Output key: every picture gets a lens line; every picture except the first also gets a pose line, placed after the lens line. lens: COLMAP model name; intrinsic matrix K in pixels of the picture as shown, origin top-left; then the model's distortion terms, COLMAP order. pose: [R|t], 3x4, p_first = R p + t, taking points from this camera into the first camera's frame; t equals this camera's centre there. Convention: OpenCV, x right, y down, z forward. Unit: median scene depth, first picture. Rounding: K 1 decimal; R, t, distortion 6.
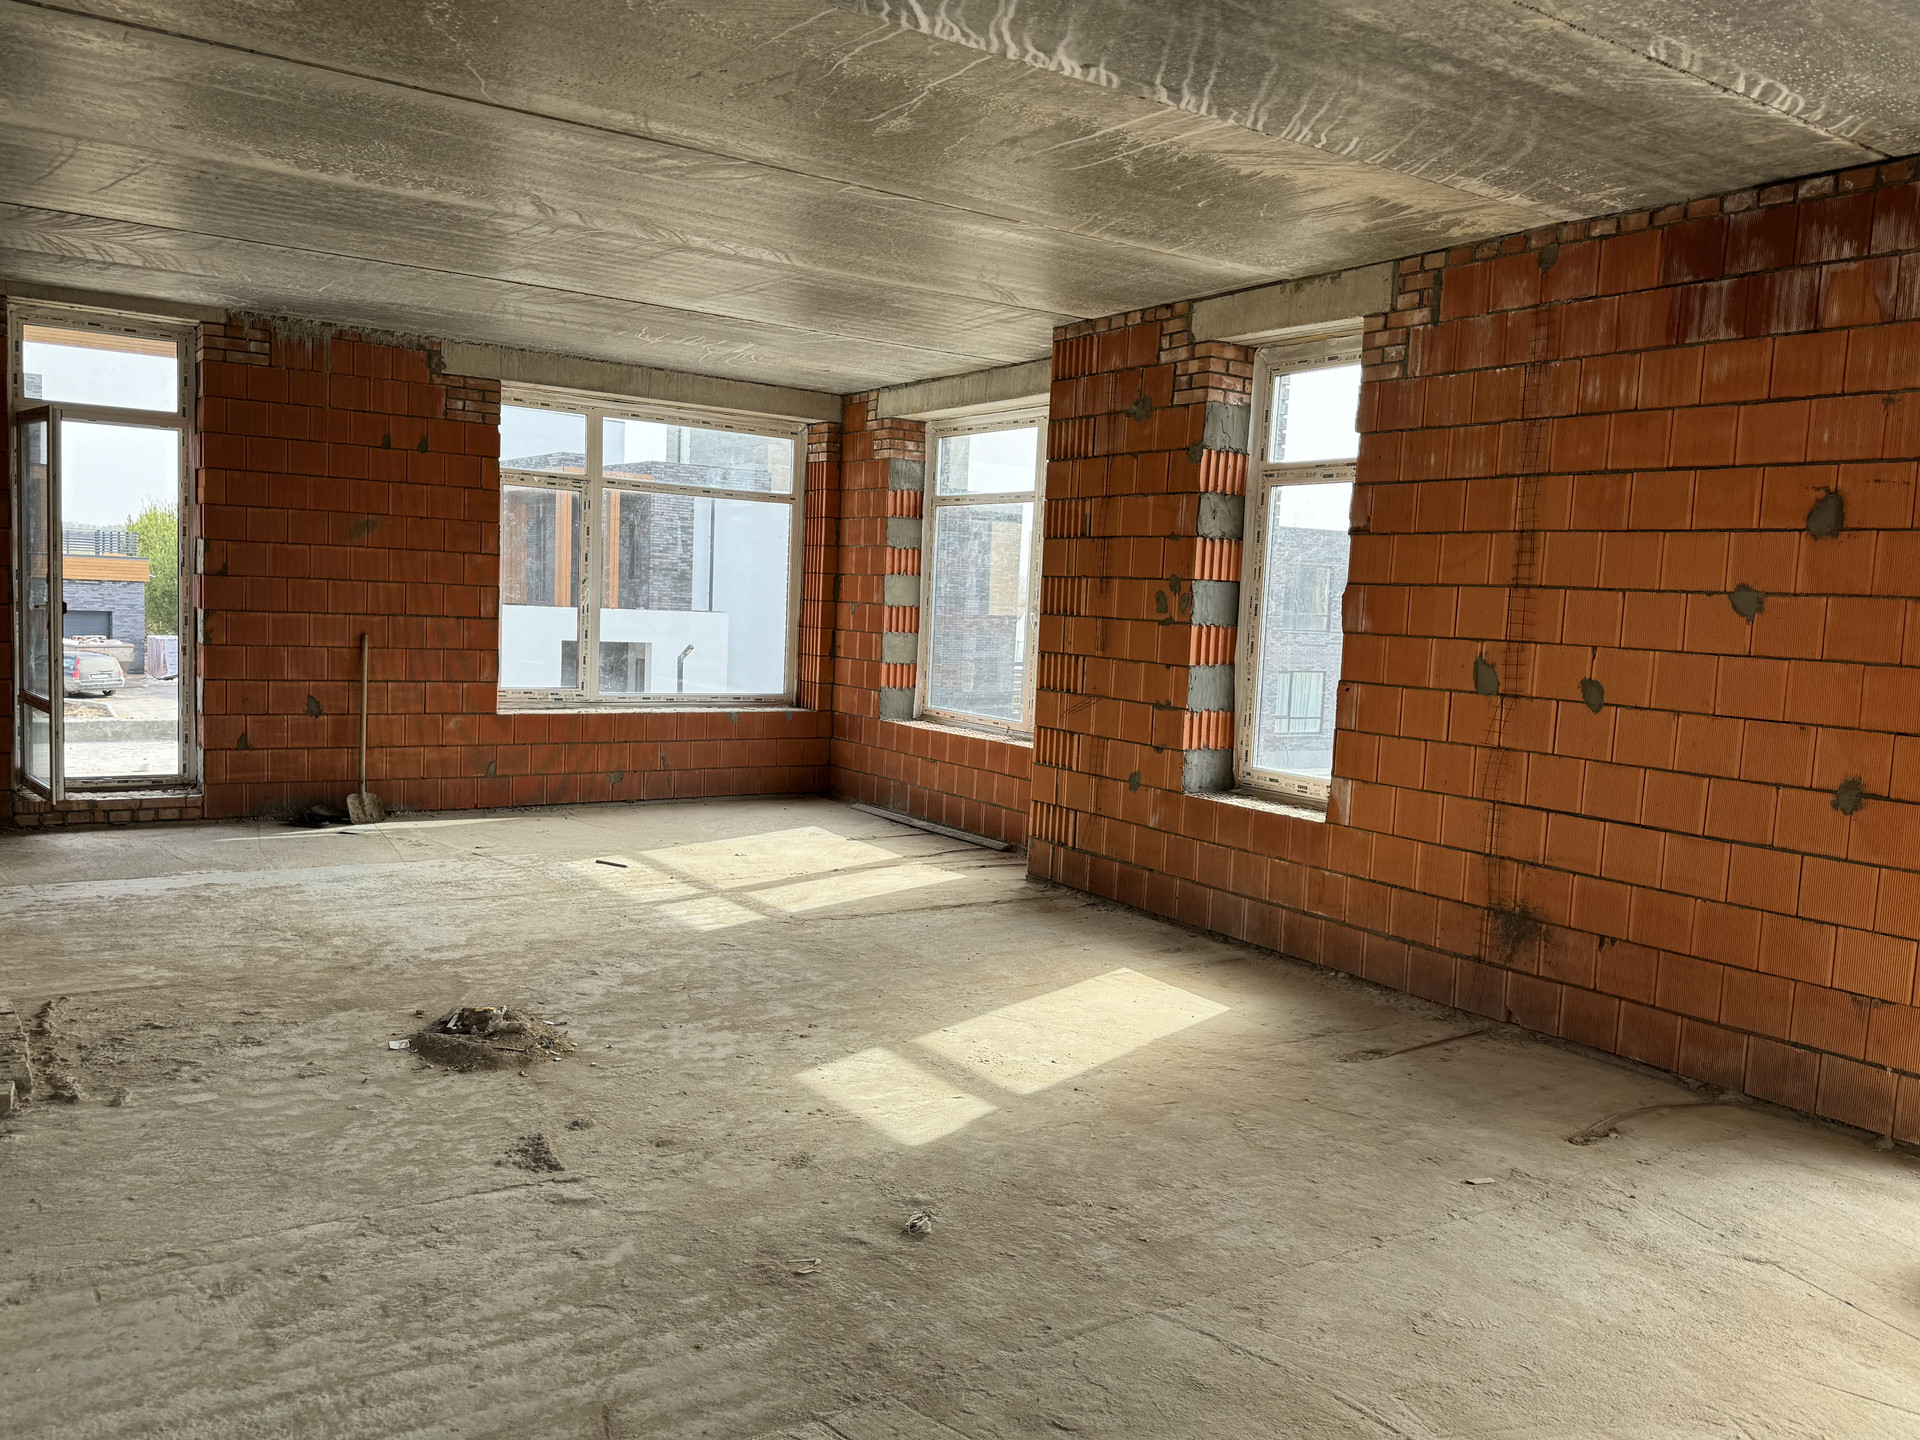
lens RADIAL K [[1461.2, 0, 958.0], [0, 1461.2, 723.9], [0, 0, 1]] dist [0.069197, -0.005950]
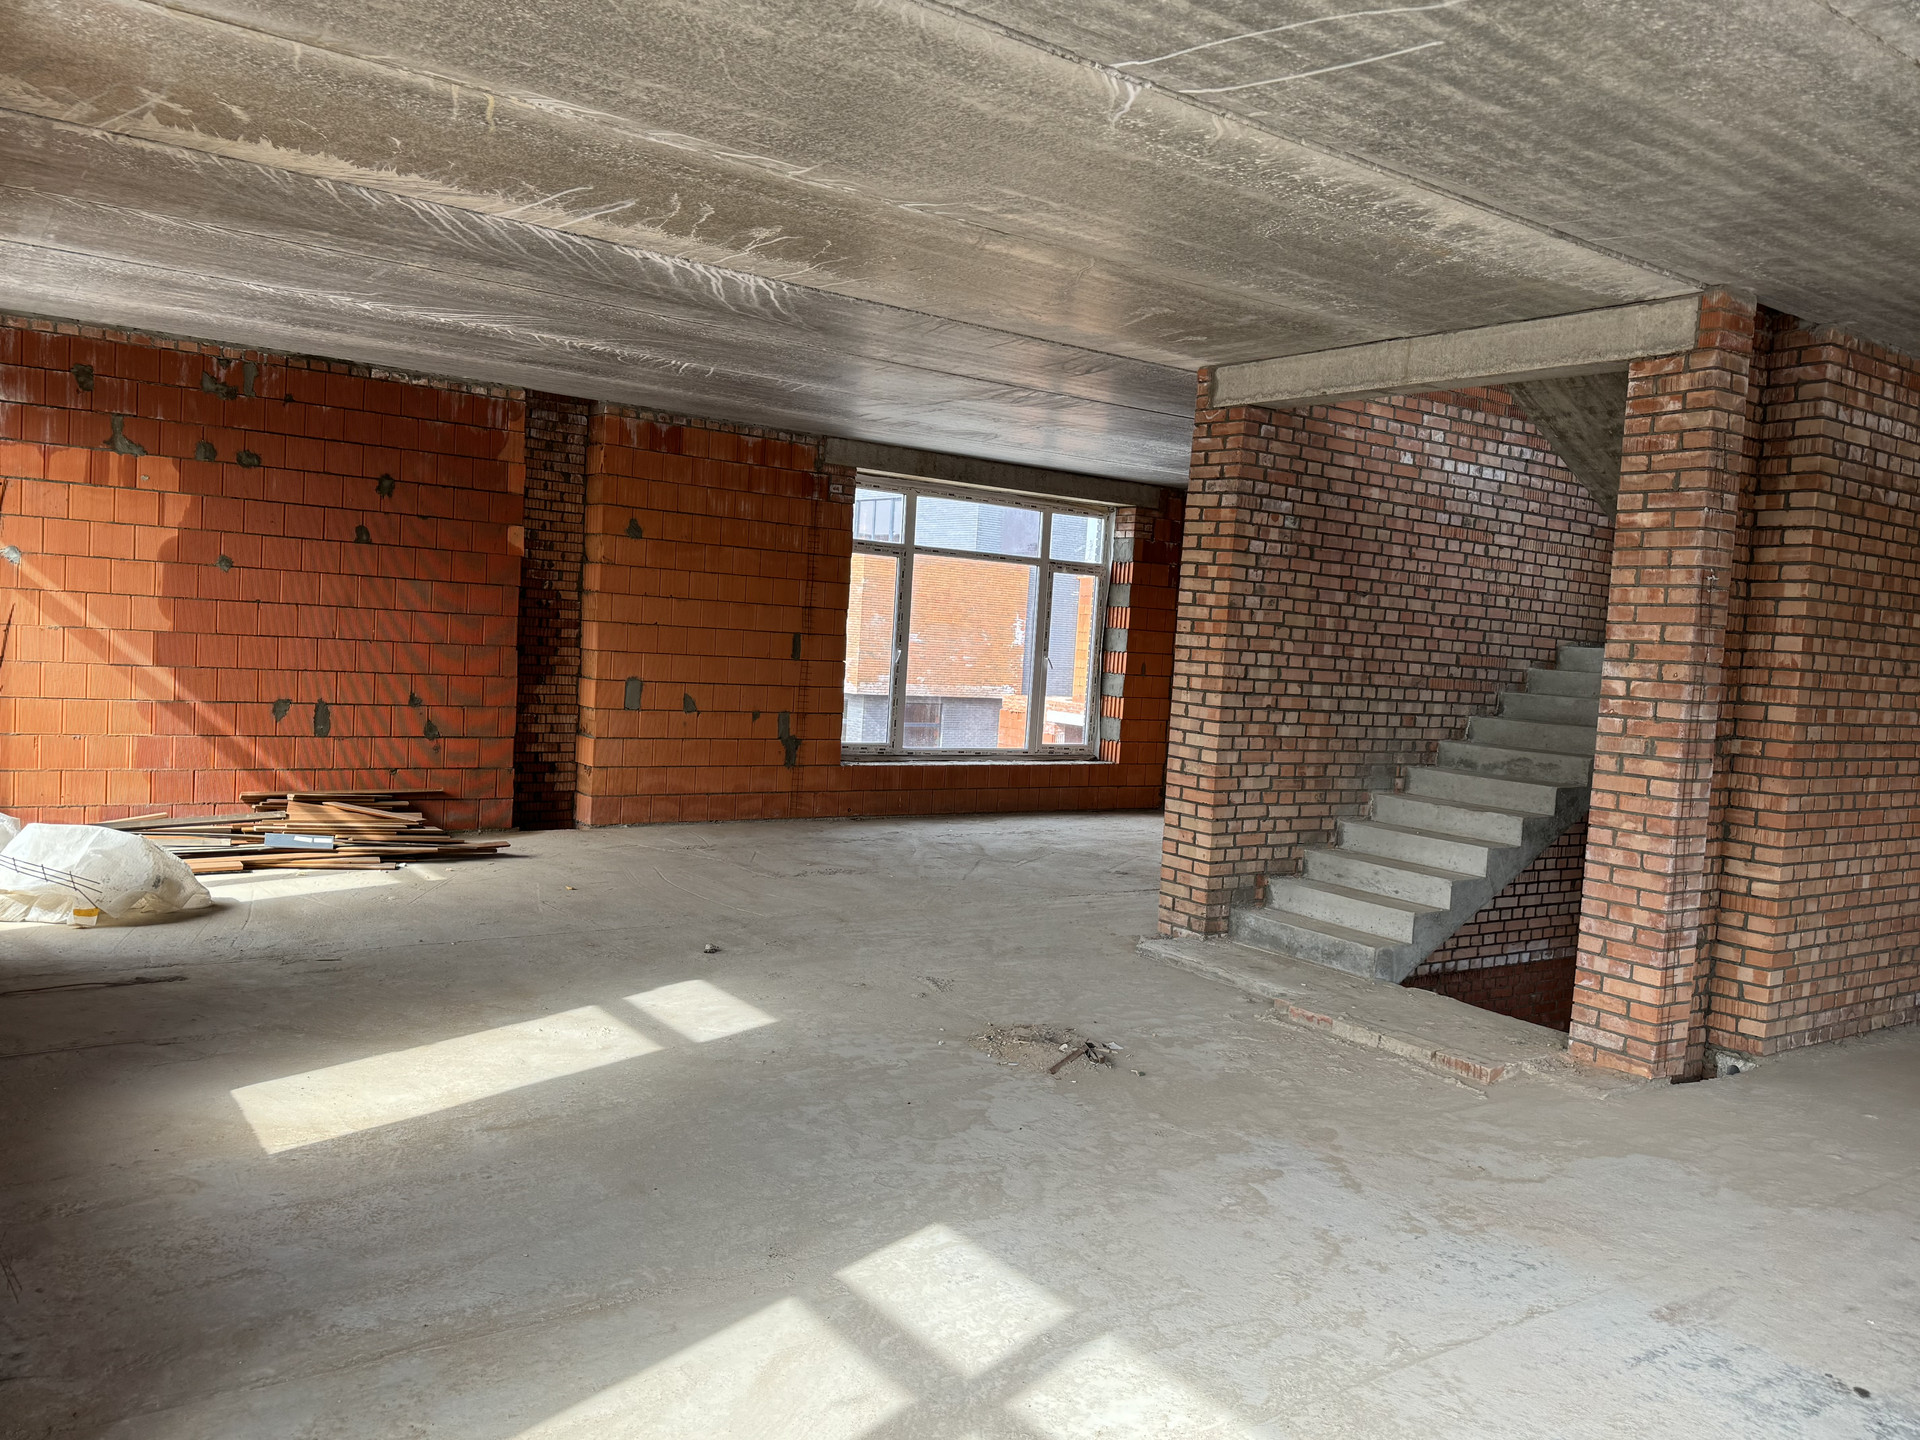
lens RADIAL K [[1461.2, 0, 969.6], [0, 1461.2, 729.1], [0, 0, 1]] dist [0.069197, -0.005950]
pose [[-0.993791, -0.105949, -0.033976, -0.181585], [-0.109992, 0.981543, 0.156448, -0.186799], [0.016773, 0.159213, -0.987102, 1.948595]]
